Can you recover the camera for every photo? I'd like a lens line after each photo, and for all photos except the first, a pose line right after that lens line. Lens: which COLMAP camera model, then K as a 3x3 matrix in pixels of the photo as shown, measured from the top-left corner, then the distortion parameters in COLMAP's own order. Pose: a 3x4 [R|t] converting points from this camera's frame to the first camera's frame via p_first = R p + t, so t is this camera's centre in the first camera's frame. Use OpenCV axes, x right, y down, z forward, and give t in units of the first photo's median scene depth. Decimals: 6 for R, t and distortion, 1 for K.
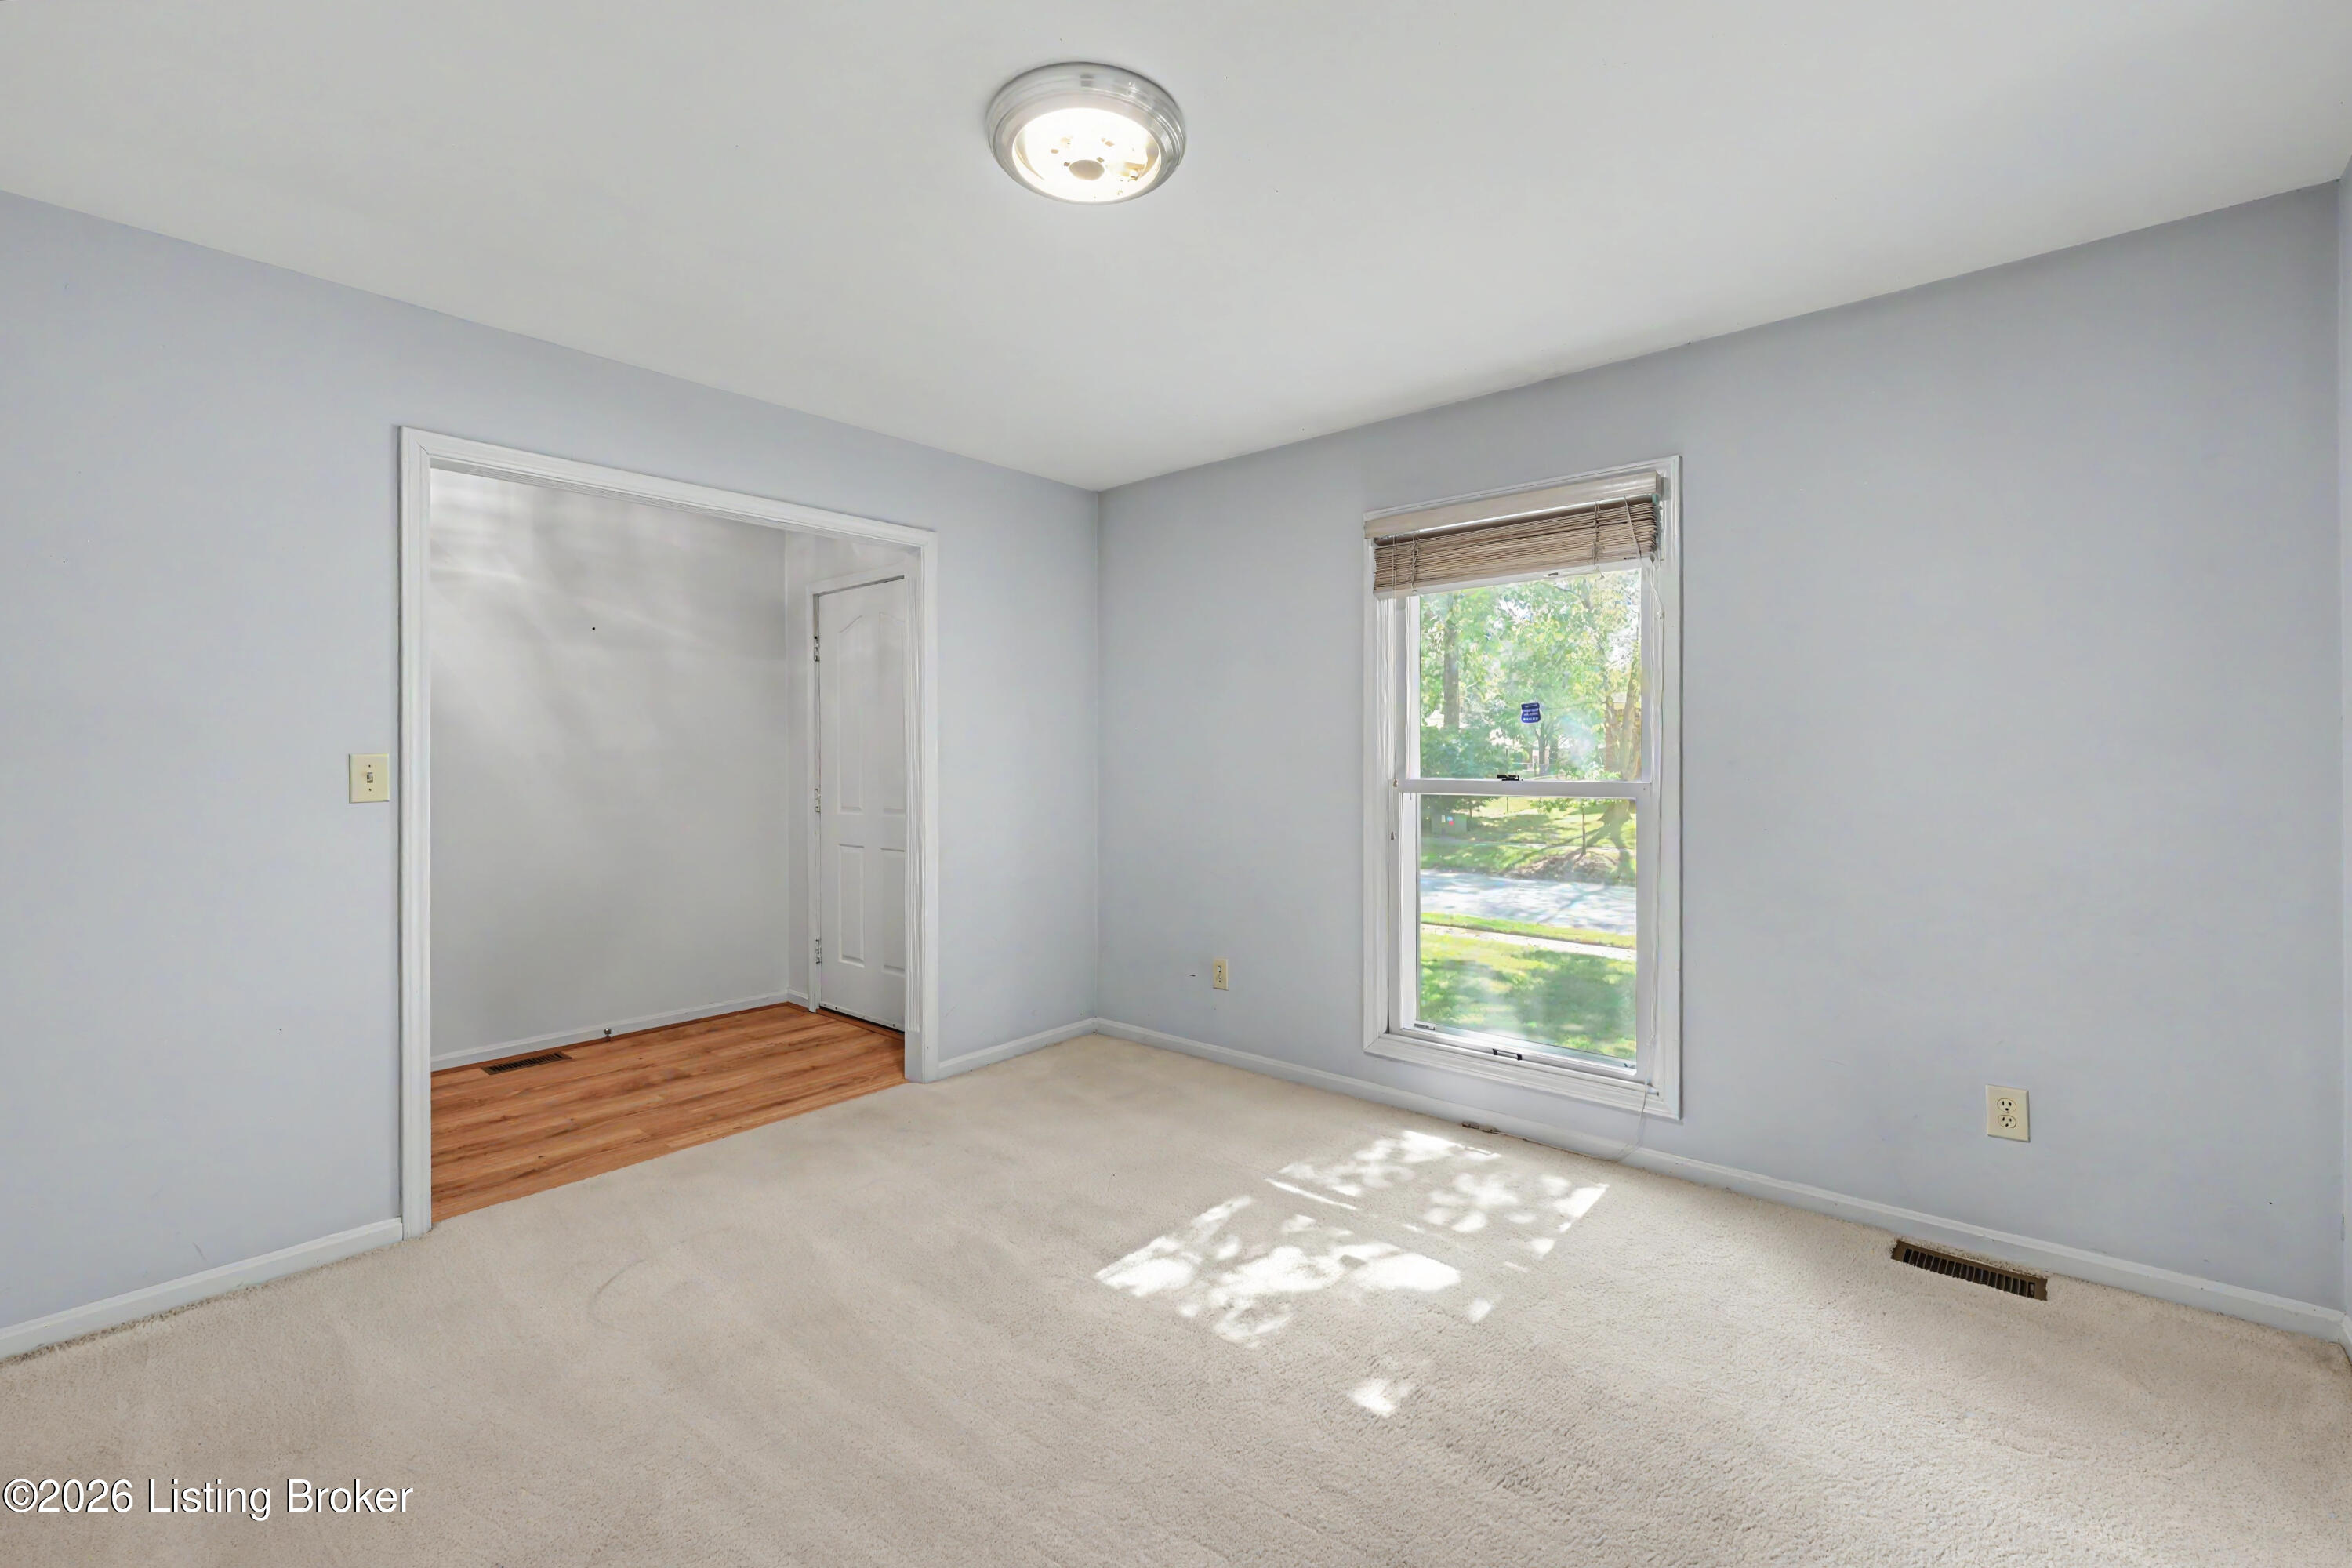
lens RADIAL K [[954.9, 0, 1170.7], [0, 954.9, 780.8], [0, 0, 1]] dist [-0.009238, 0.000936]
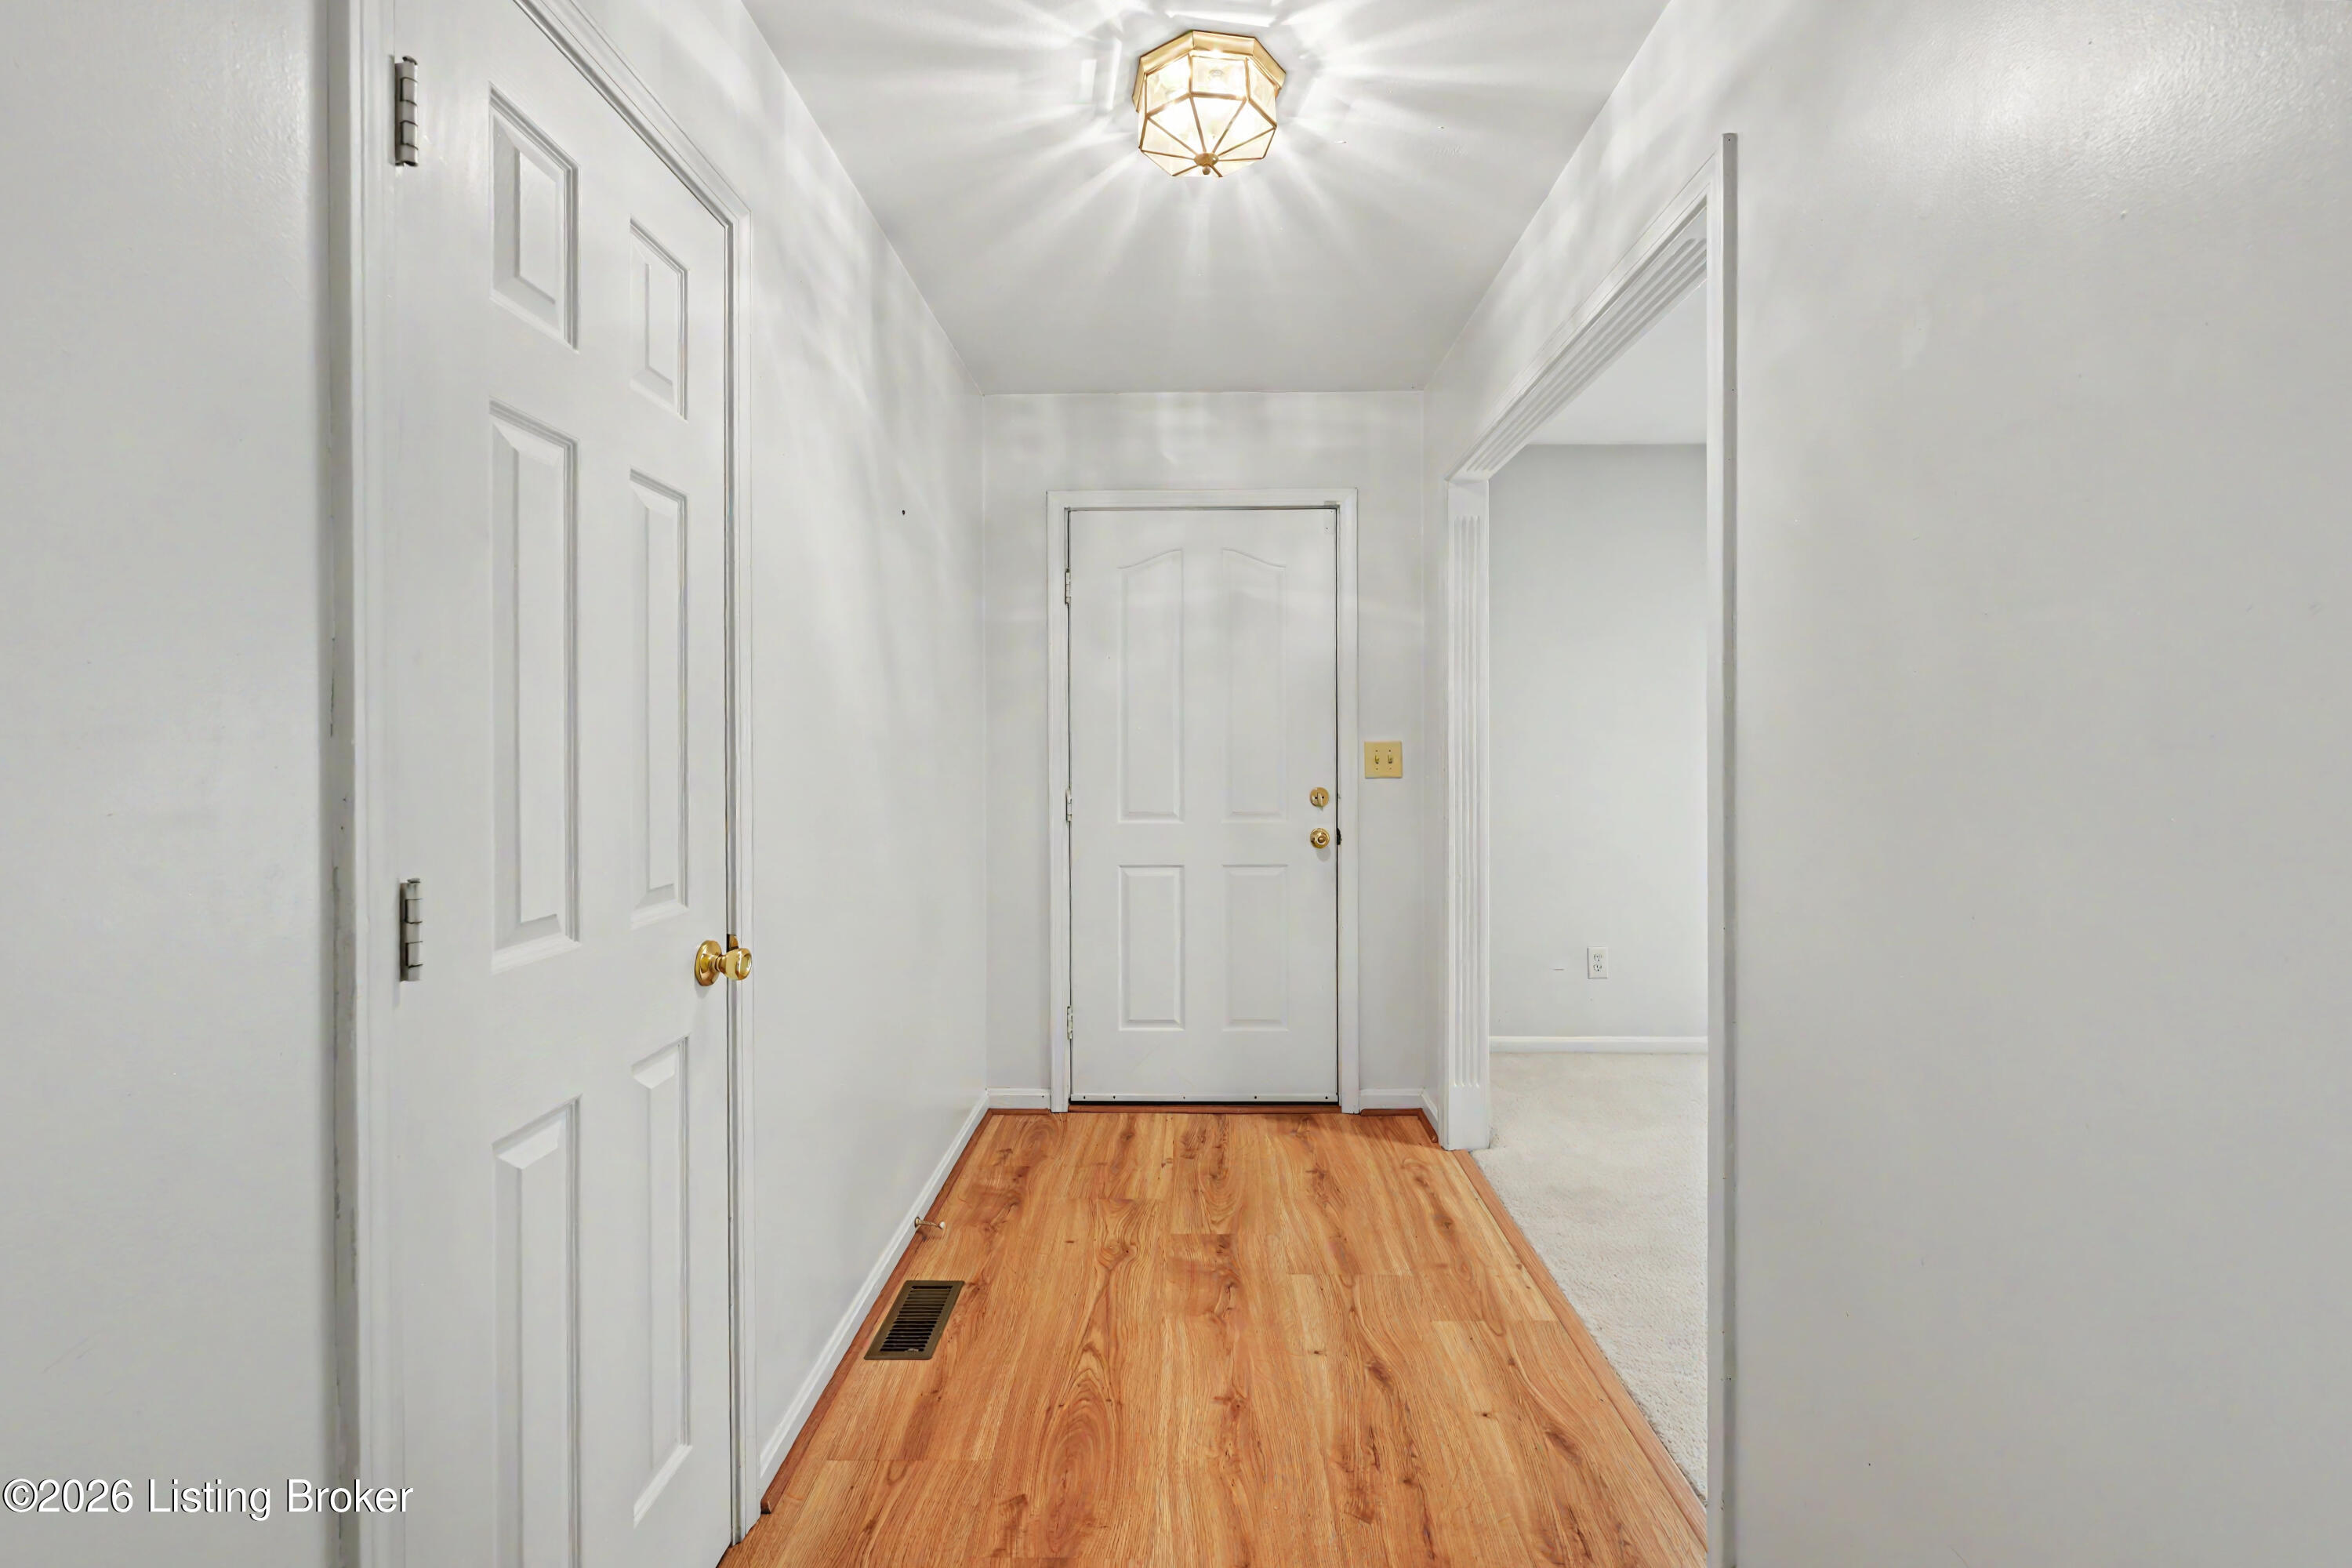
lens RADIAL K [[954.9, 0, 1175.5], [0, 954.9, 765.0], [0, 0, 1]] dist [-0.009238, 0.000936]
pose [[0.771346, -0.007523, 0.636372, -0.953744], [0.006431, 0.999971, 0.004026, -0.013734], [-0.636384, 0.000987, 0.771372, 0.528063]]
